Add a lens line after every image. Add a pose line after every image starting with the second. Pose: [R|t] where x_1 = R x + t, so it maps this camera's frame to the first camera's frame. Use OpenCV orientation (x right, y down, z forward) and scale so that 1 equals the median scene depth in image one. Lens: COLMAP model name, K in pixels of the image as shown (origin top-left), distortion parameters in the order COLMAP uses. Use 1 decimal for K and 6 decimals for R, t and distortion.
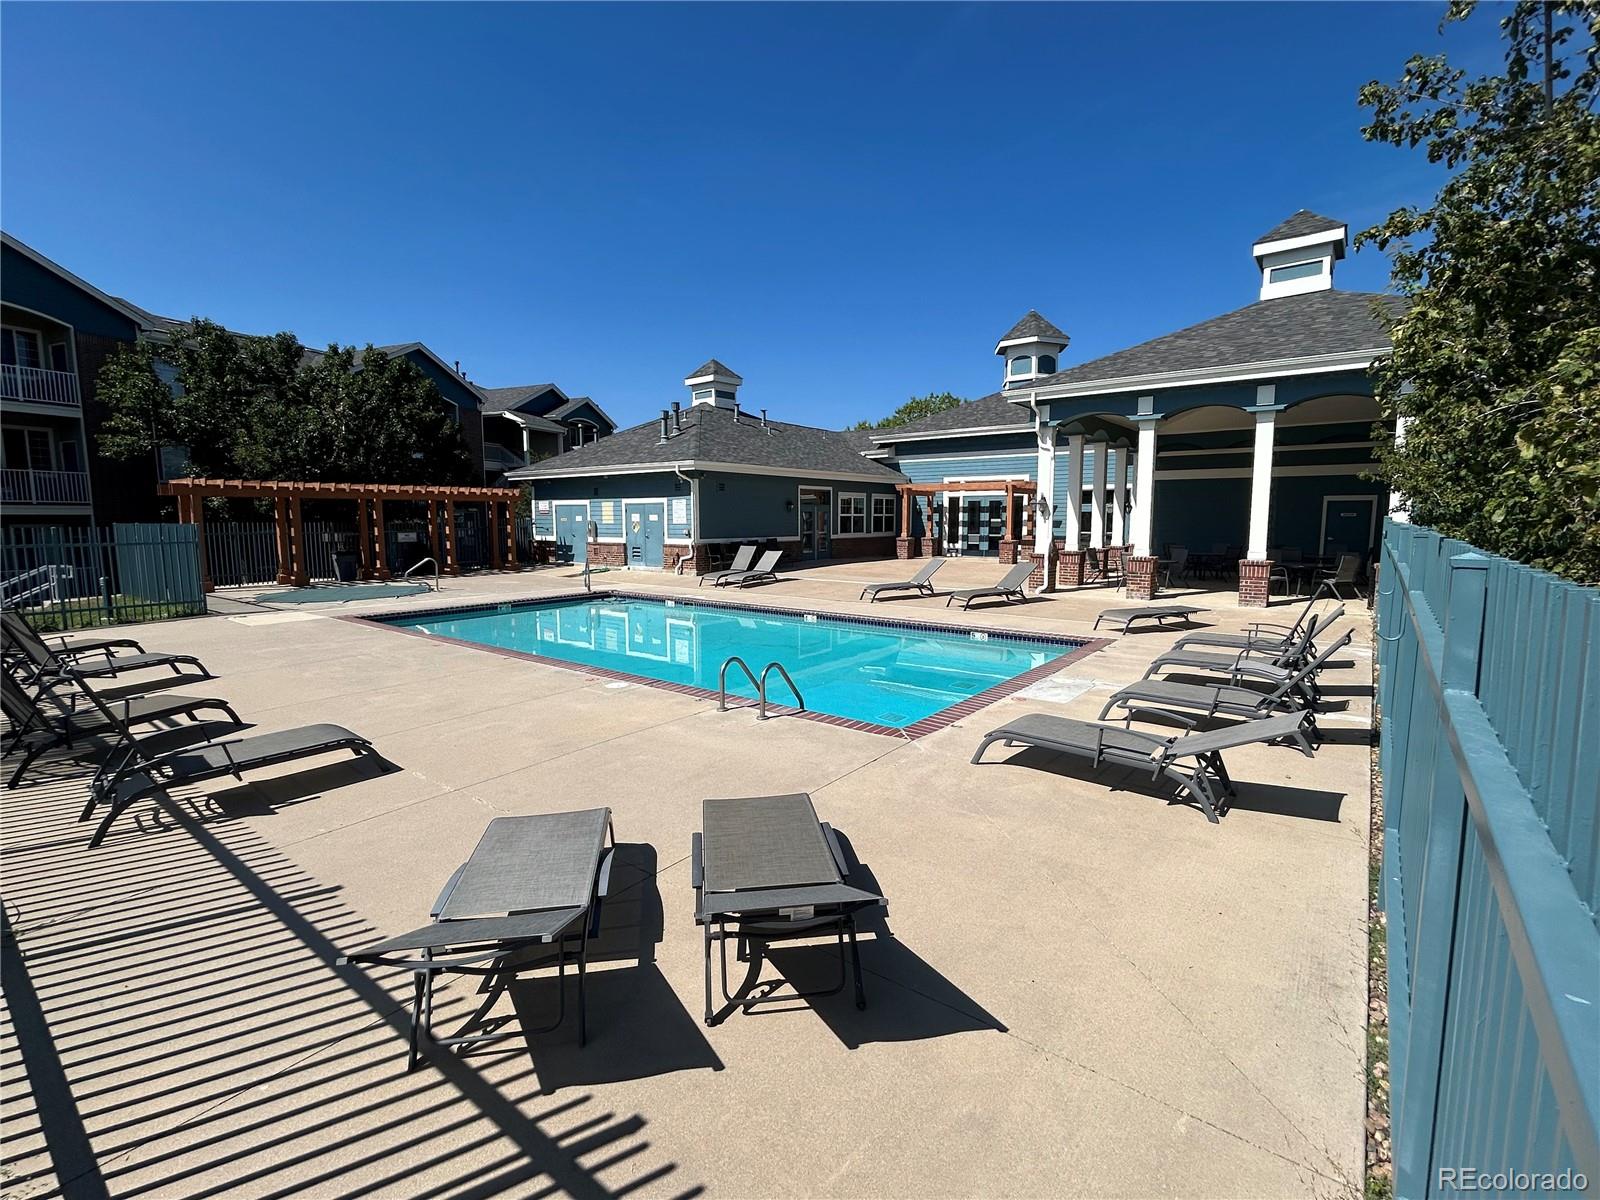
lens RADIAL K [[729.0, 0, 800.0], [0, 729.0, 600.0], [0, 0, 1]] dist [0.012730, 0.000008]
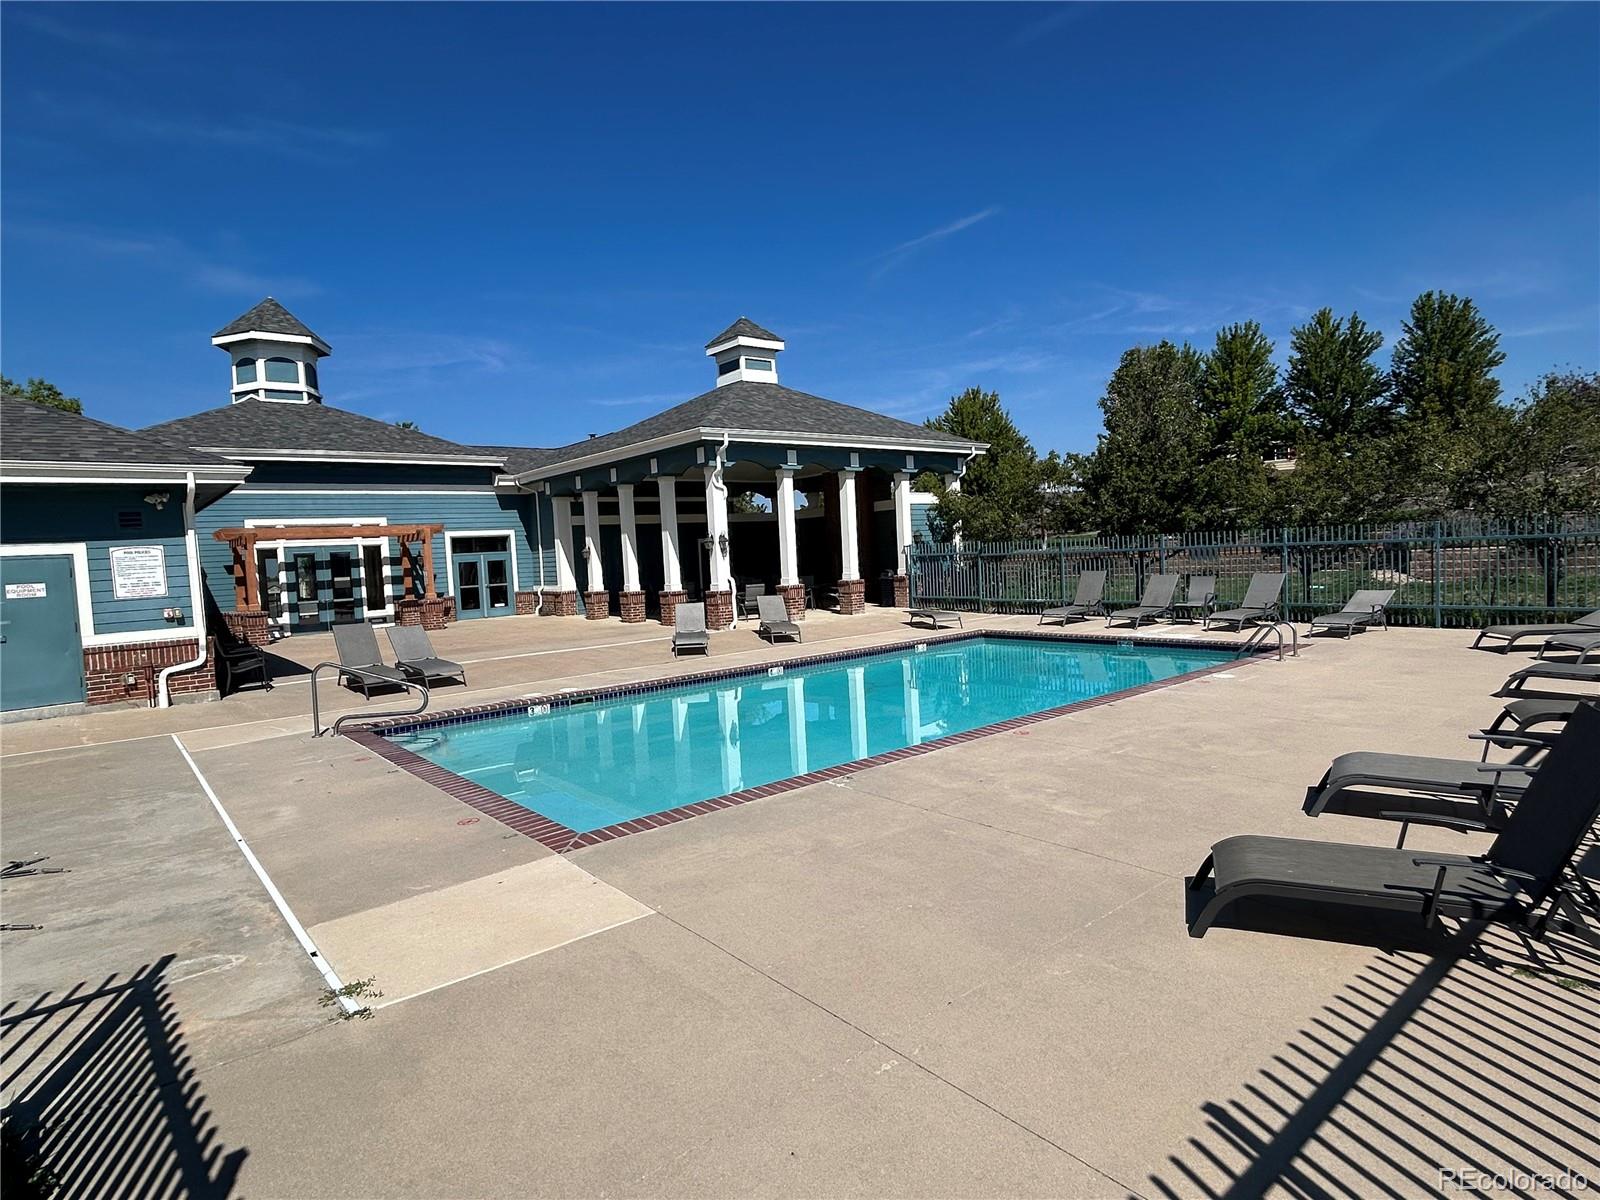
lens RADIAL K [[866.3, 0, 800.0], [0, 866.3, 600.0], [0, 0, 1]] dist [-0.001128, -0.000616]
pose [[0.216123, -0.065999, 0.974133, -0.528043], [0.162937, 0.986160, 0.030665, -0.045654], [-0.962675, 0.152095, 0.223886, 0.414028]]
